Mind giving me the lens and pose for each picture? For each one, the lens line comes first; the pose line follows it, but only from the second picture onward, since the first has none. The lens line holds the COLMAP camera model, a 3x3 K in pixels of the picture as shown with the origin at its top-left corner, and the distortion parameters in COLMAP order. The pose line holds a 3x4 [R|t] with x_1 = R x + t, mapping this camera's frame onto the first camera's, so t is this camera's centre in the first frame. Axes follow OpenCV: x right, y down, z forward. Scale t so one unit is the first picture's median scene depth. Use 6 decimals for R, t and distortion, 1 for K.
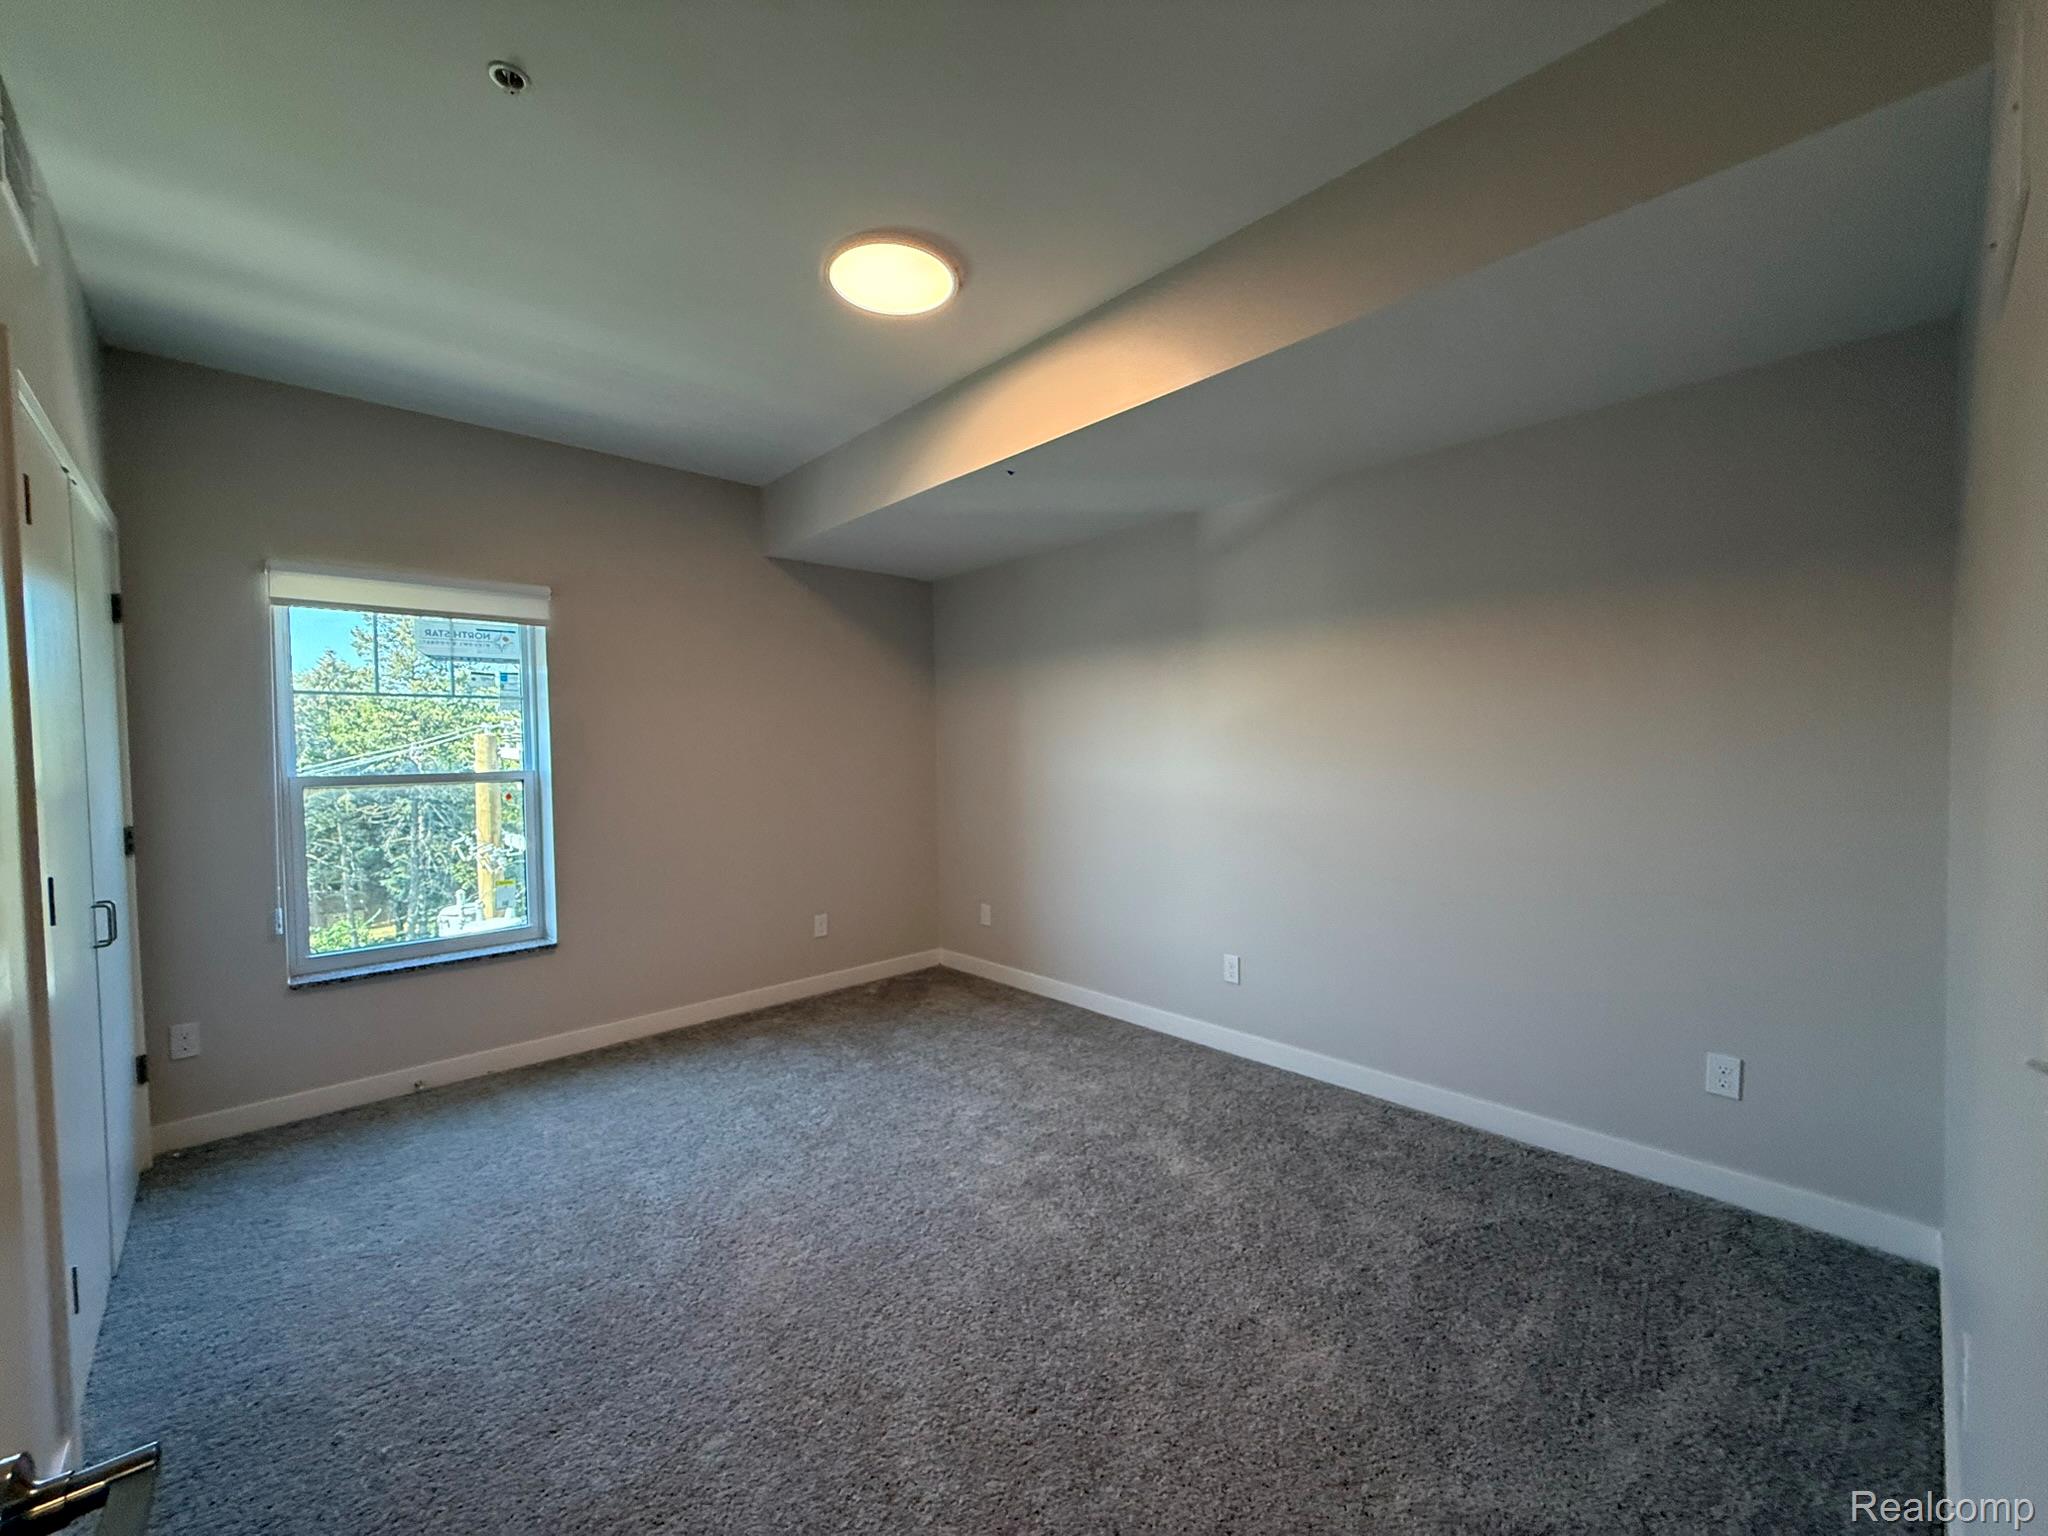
lens RADIAL K [[819.1, 0, 1022.7], [0, 819.1, 762.5], [0, 0, 1]] dist [-0.000390, 0.000591]
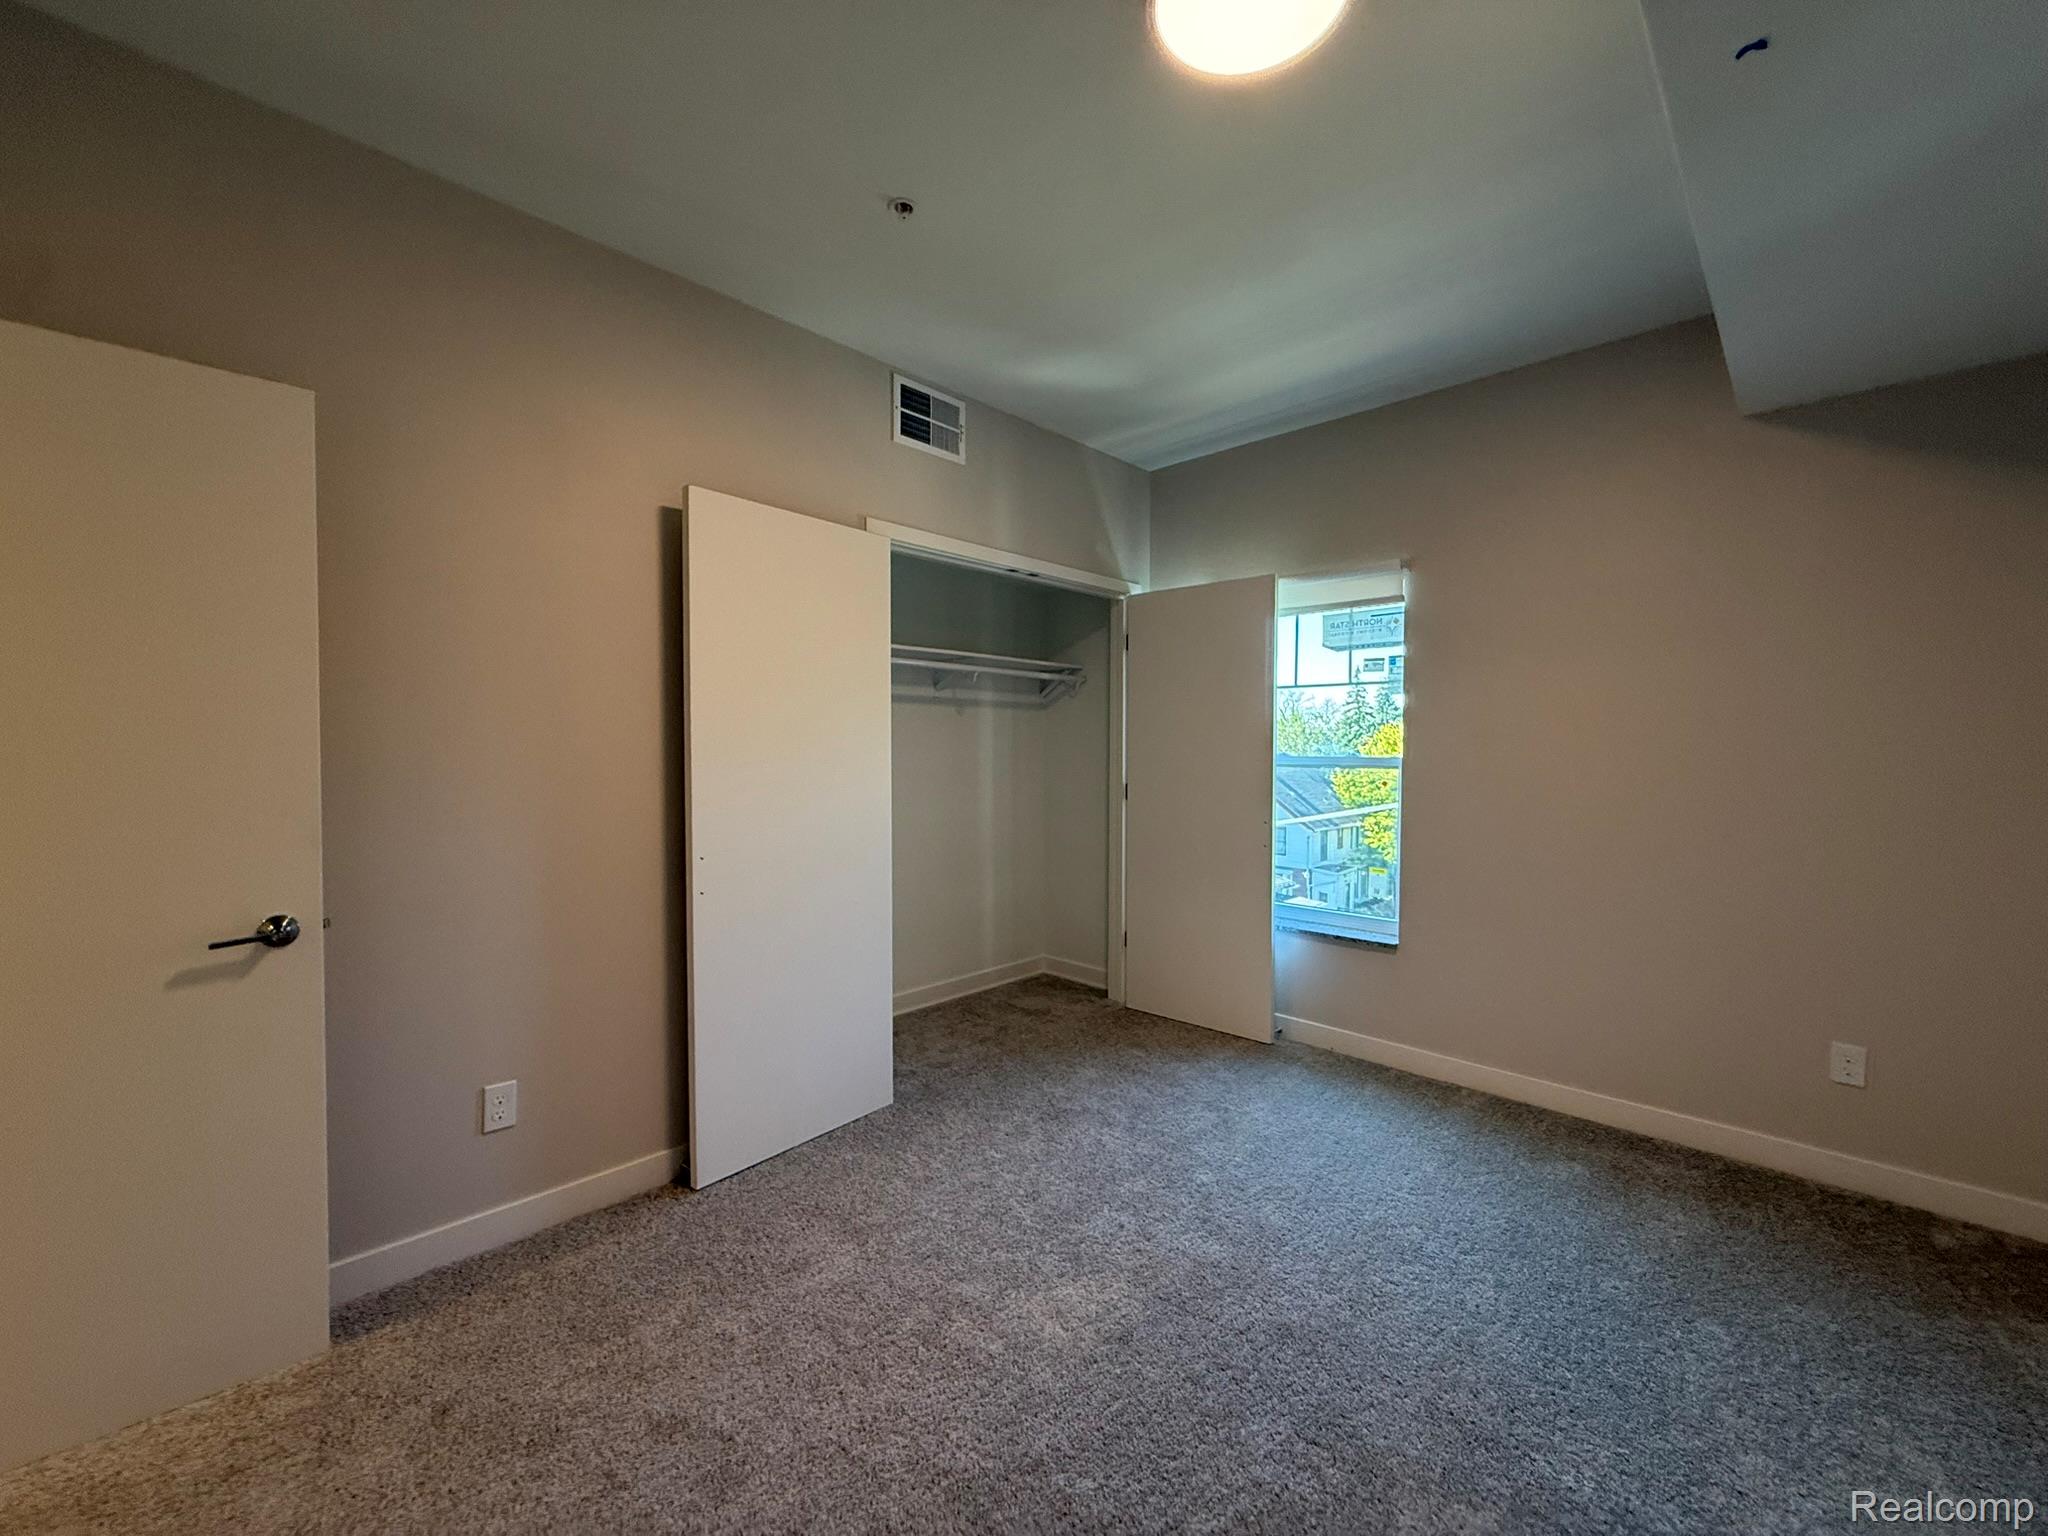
lens RADIAL K [[819.1, 0, 1022.2], [0, 819.1, 767.4], [0, 0, 1]] dist [-0.000390, 0.000591]
pose [[0.053377, 0.044117, -0.997599, 0.318309], [-0.023937, 0.998793, 0.042889, -0.009050], [0.998287, 0.021591, 0.054369, 0.514139]]
